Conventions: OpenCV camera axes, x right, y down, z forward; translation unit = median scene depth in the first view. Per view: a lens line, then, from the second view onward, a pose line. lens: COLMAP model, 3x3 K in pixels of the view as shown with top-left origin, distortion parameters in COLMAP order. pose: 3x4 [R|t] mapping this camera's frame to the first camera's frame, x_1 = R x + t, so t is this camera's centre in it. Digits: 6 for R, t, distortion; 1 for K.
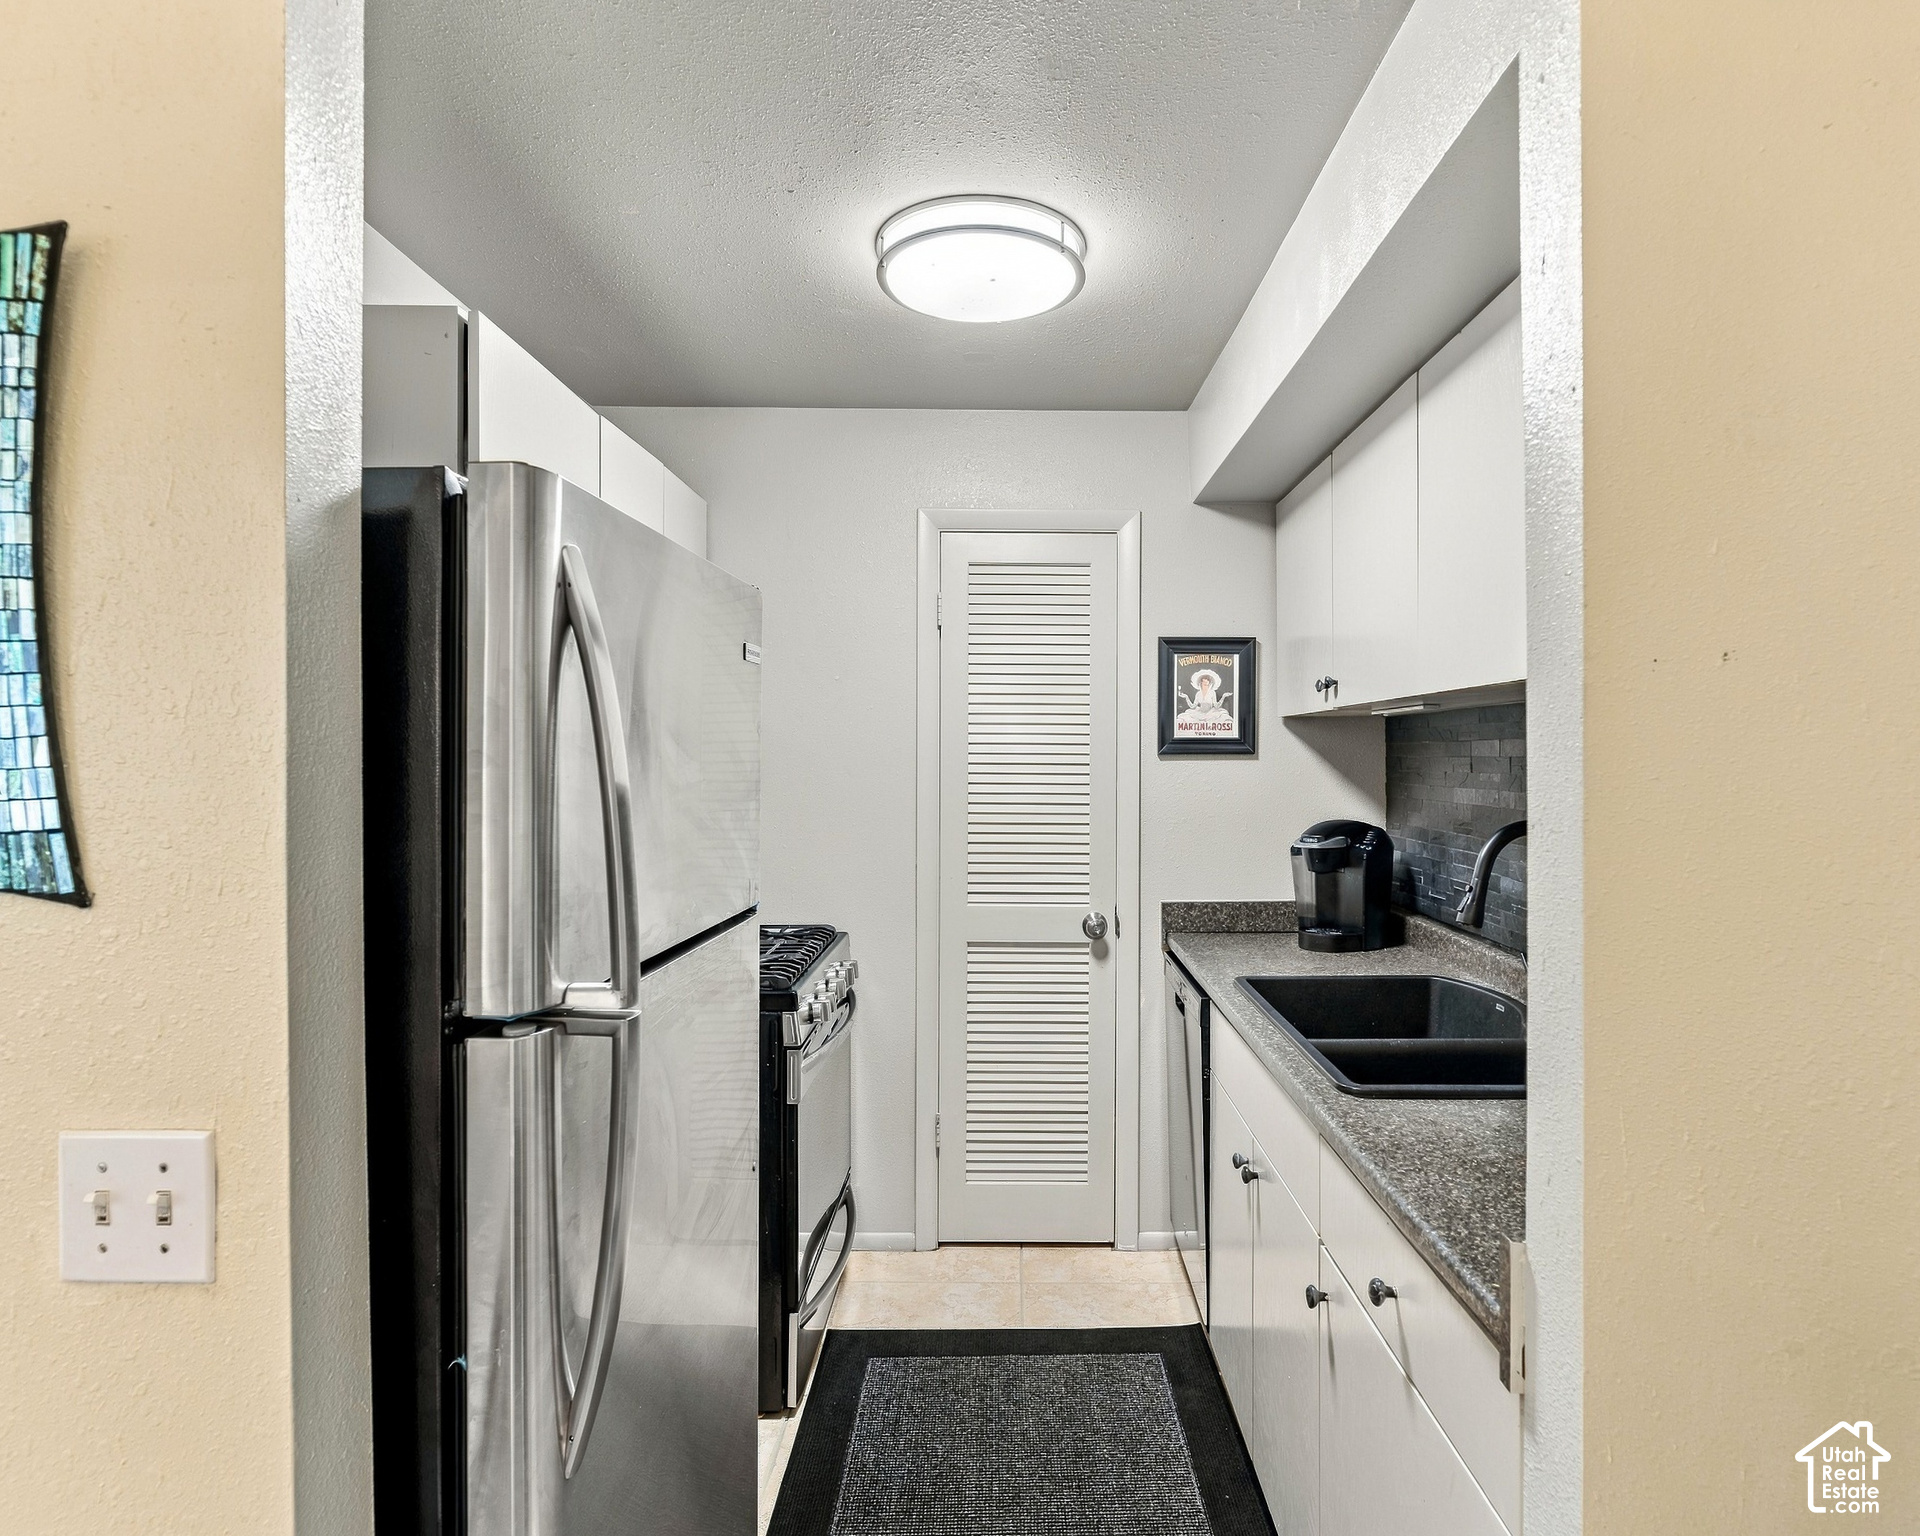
lens RADIAL K [[796.5, 0, 959.6], [0, 796.5, 762.7], [0, 0, 1]] dist [0.002834, -0.001223]
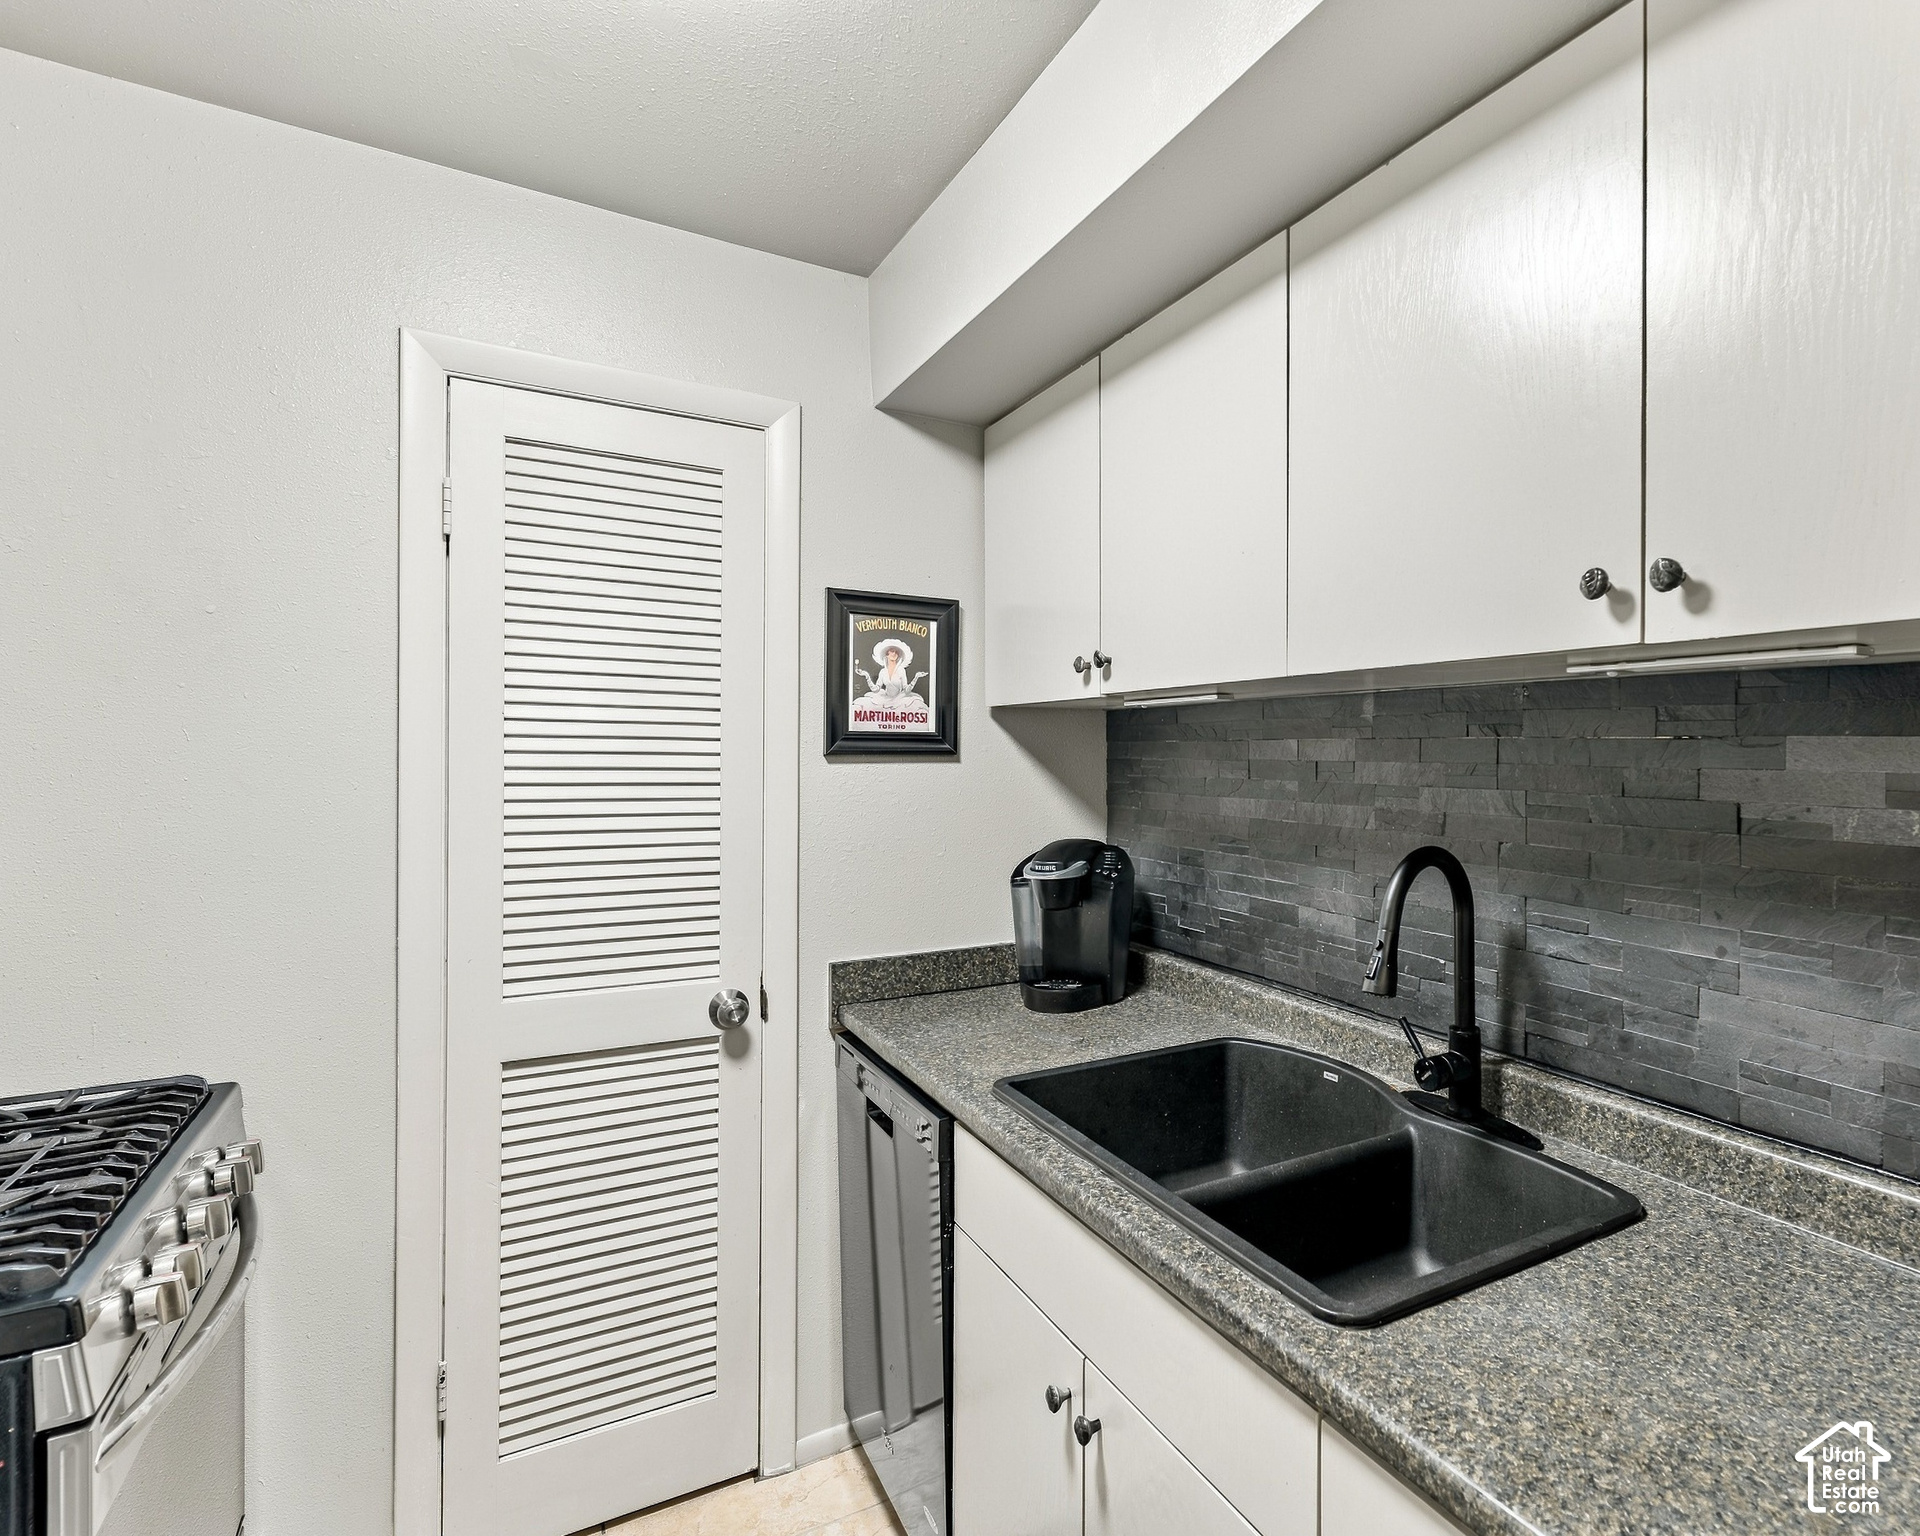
lens RADIAL K [[796.5, 0, 964.1], [0, 796.5, 756.7], [0, 0, 1]] dist [0.002834, -0.001223]
pose [[0.828193, -0.000157, 0.560444, -0.047732], [0.001726, 0.999996, -0.002270, -0.007200], [-0.560441, 0.002847, 0.828189, 0.366826]]
